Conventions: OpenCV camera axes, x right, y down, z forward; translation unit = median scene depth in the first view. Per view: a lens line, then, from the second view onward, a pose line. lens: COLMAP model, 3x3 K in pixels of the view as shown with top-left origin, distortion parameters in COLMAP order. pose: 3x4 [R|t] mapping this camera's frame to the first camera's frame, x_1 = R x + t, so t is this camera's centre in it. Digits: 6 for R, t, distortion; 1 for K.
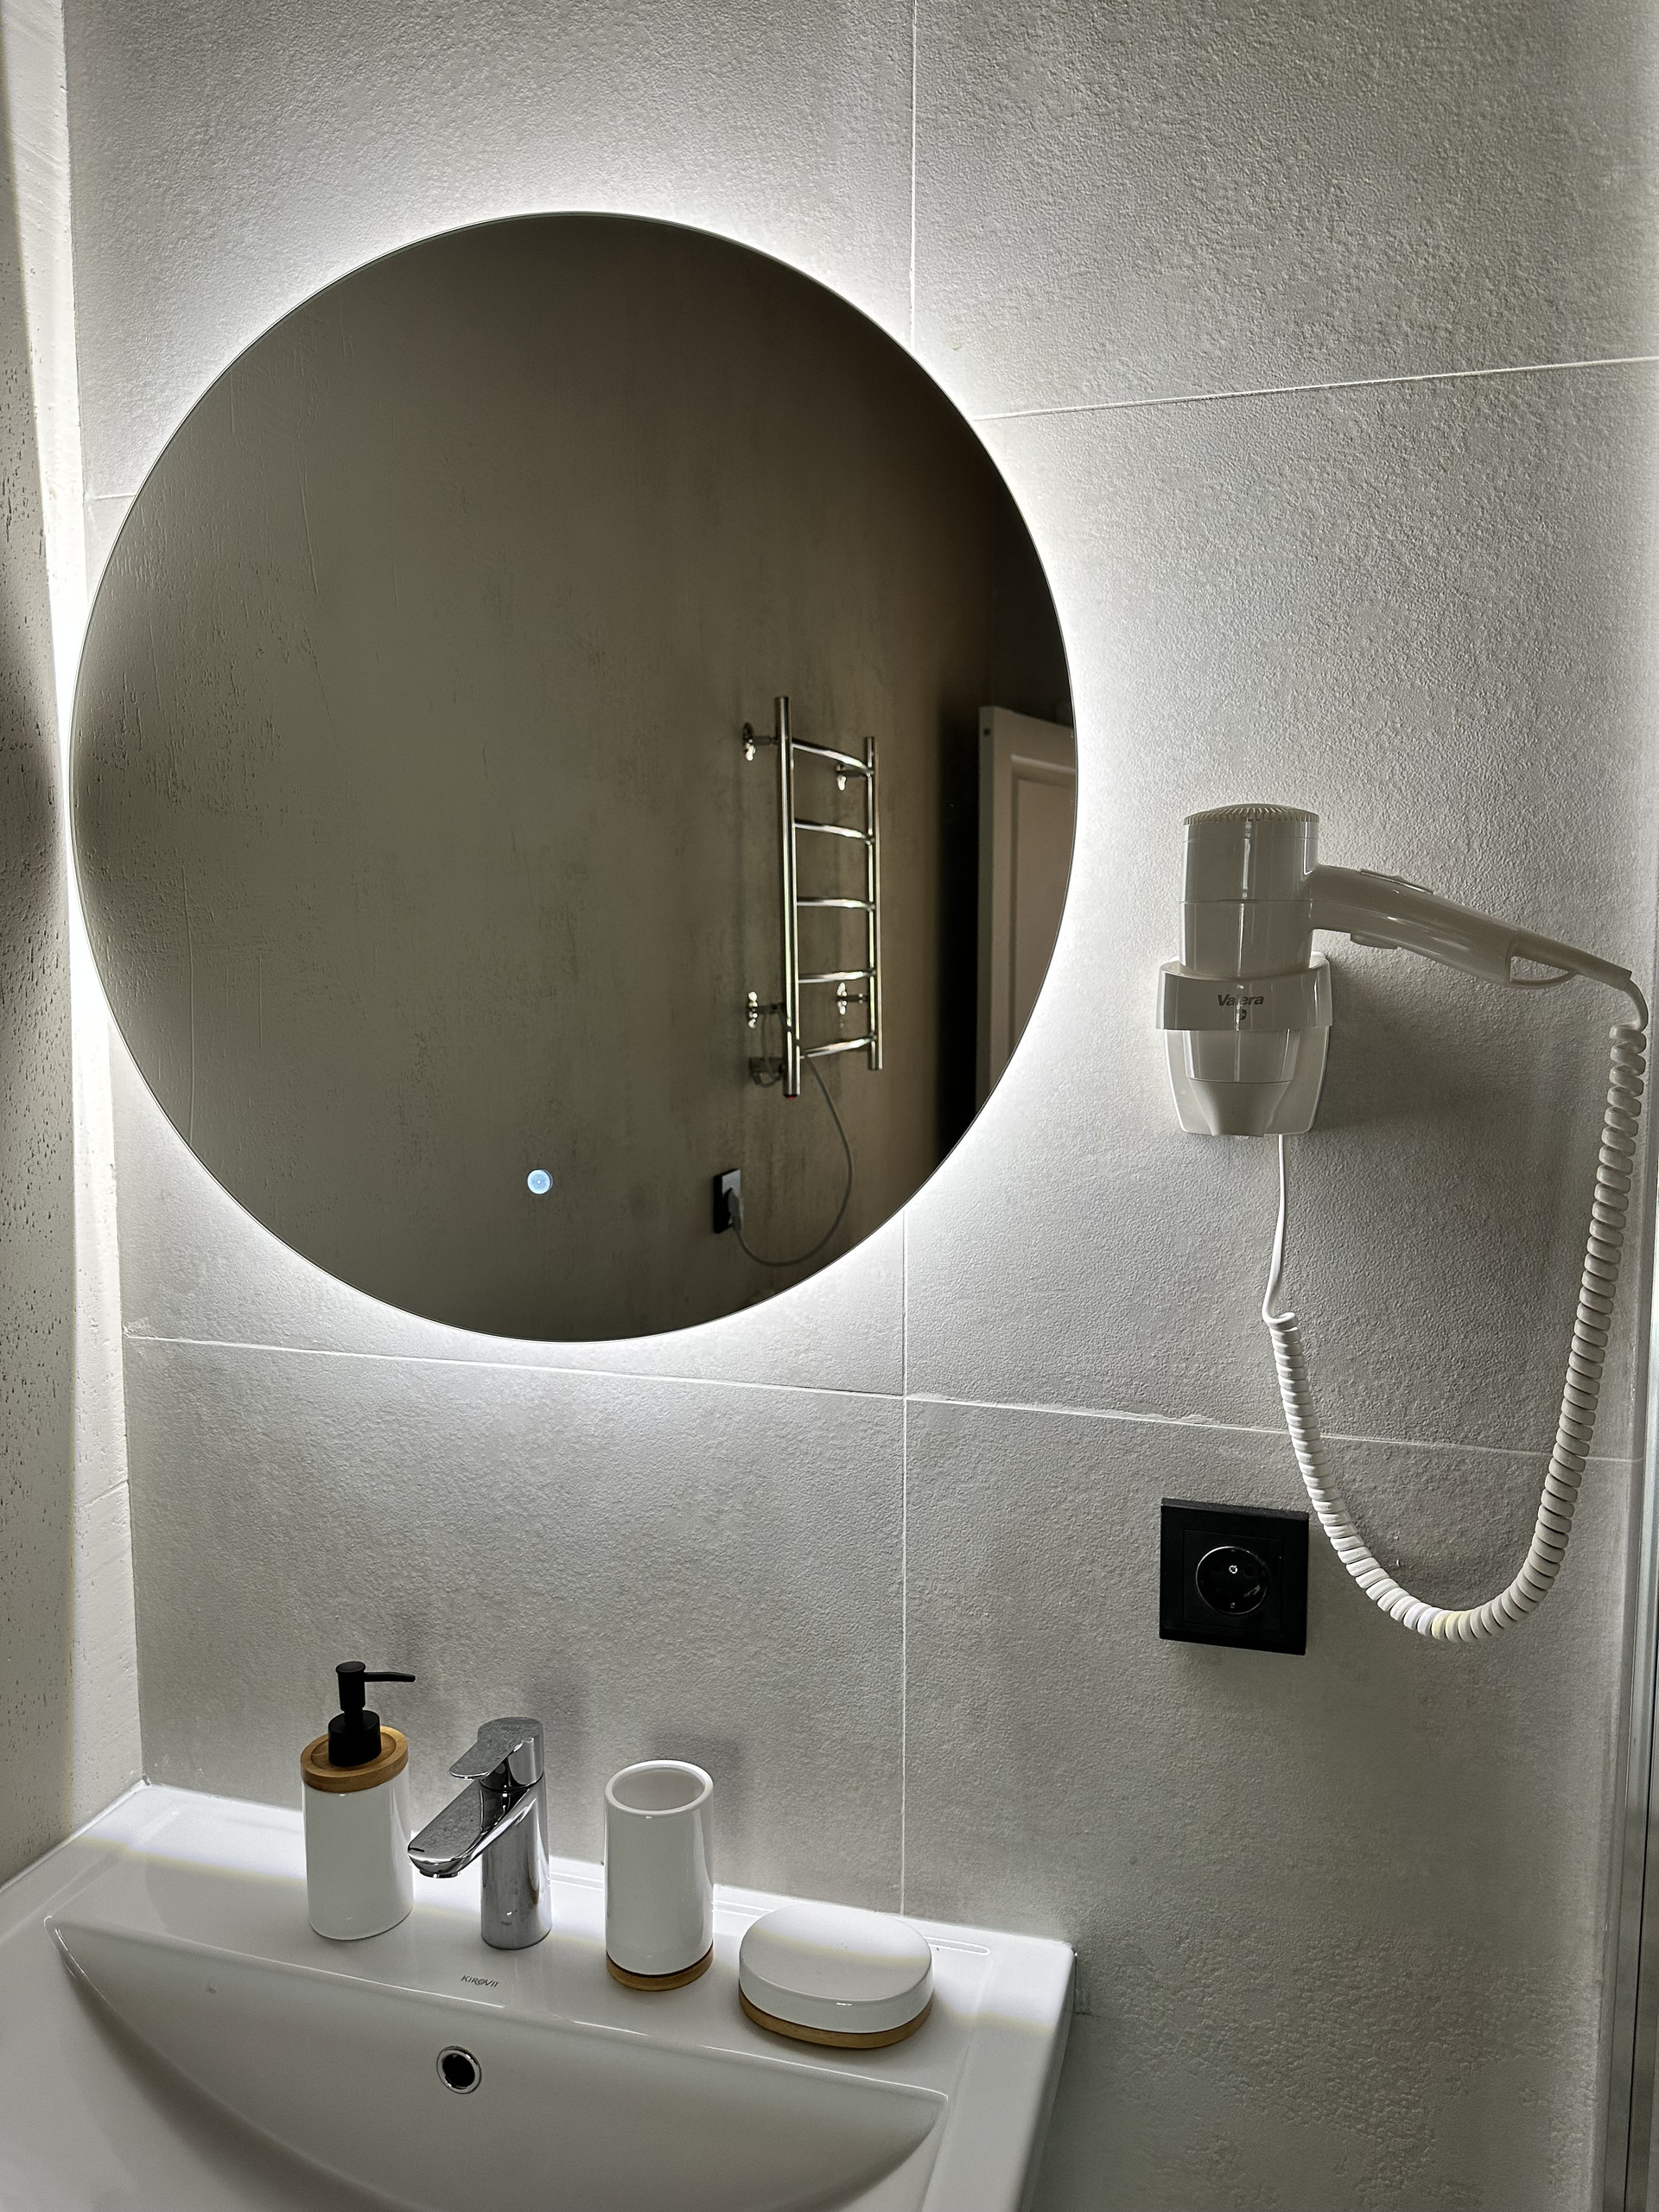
lens RADIAL K [[1551.4, 0, 819.0], [0, 1551.4, 1113.6], [0, 0, 1]] dist [0.147335, -0.221926]
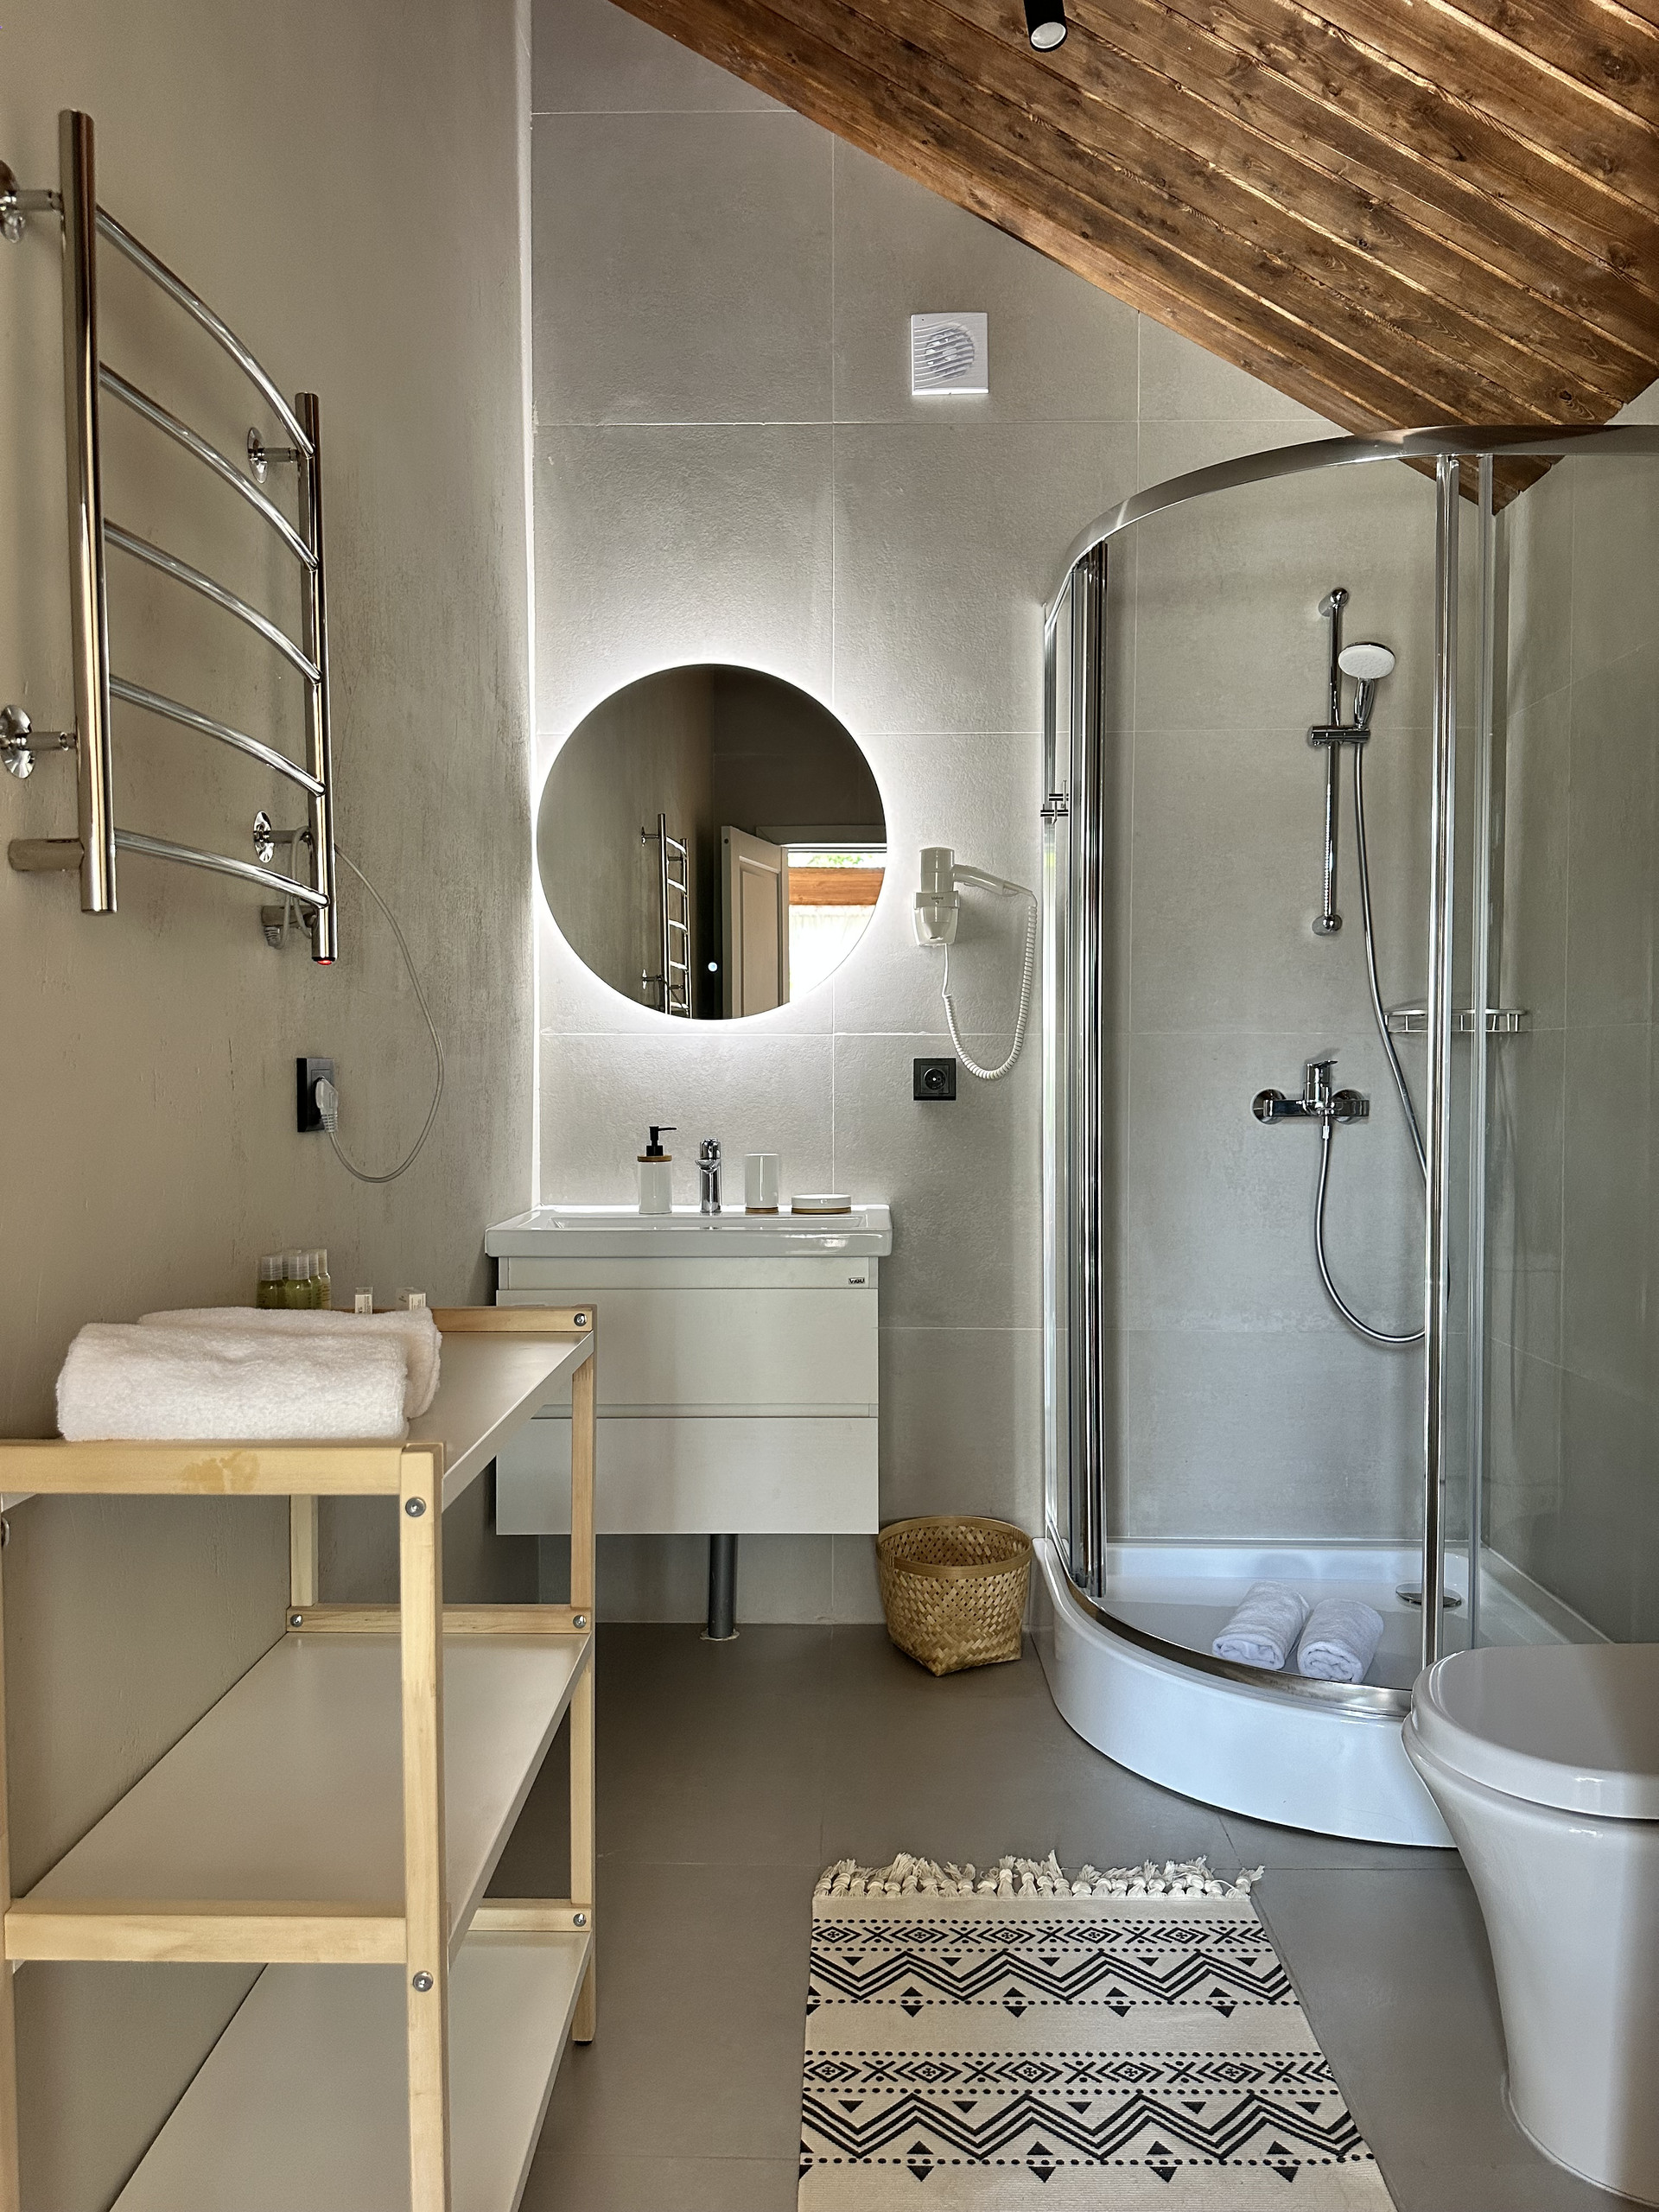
lens RADIAL K [[1551.4, 0, 819.0], [0, 1551.4, 1113.6], [0, 0, 1]] dist [0.147335, -0.221926]
pose [[0.968697, -0.008547, 0.248099, -0.796219], [0.026344, 0.997303, -0.068504, 0.589159], [-0.246844, 0.072896, 0.966310, -2.123766]]
